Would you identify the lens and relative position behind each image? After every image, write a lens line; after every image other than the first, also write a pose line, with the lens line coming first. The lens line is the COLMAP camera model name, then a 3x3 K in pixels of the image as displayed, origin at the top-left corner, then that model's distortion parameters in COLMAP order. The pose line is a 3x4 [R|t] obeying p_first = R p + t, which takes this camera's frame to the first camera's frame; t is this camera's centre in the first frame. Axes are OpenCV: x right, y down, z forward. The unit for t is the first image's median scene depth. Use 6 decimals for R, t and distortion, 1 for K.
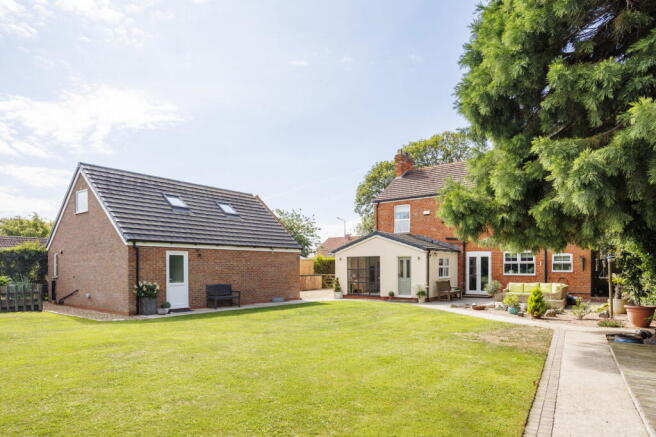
lens RADIAL K [[393.7, 0, 327.7], [0, 393.7, 218.3], [0, 0, 1]] dist [0.001991, 0.000108]
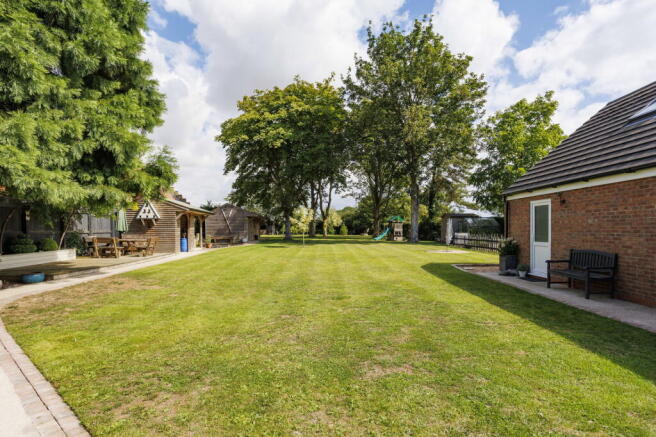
lens RADIAL K [[336.6, 0, 331.9], [0, 336.6, 222.8], [0, 0, 1]] dist [0.029972, 0.005110]
pose [[-0.756091, -0.013918, -0.654318, 0.311175], [0.080656, 0.990171, -0.114263, 0.157006], [0.649477, -0.139168, -0.747537, 1.144790]]
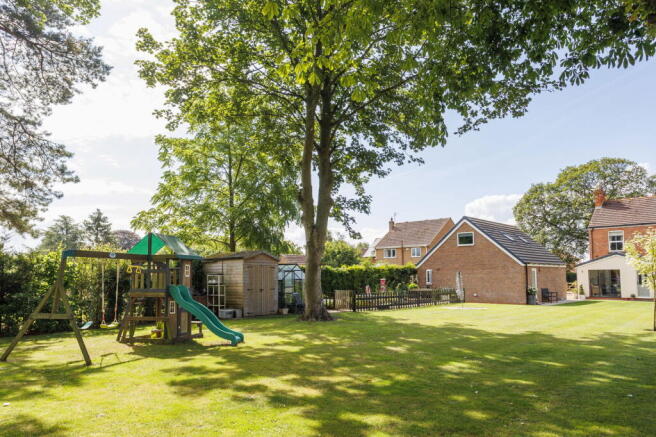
lens RADIAL K [[455.7, 0, 325.0], [0, 455.7, 220.4], [0, 0, 1]] dist [0.008553, 0.003902]
pose [[0.995749, -0.013837, -0.091064, -1.033017], [0.014165, 0.999895, 0.002956, -0.135102], [0.091014, -0.004233, 0.995841, -0.993021]]
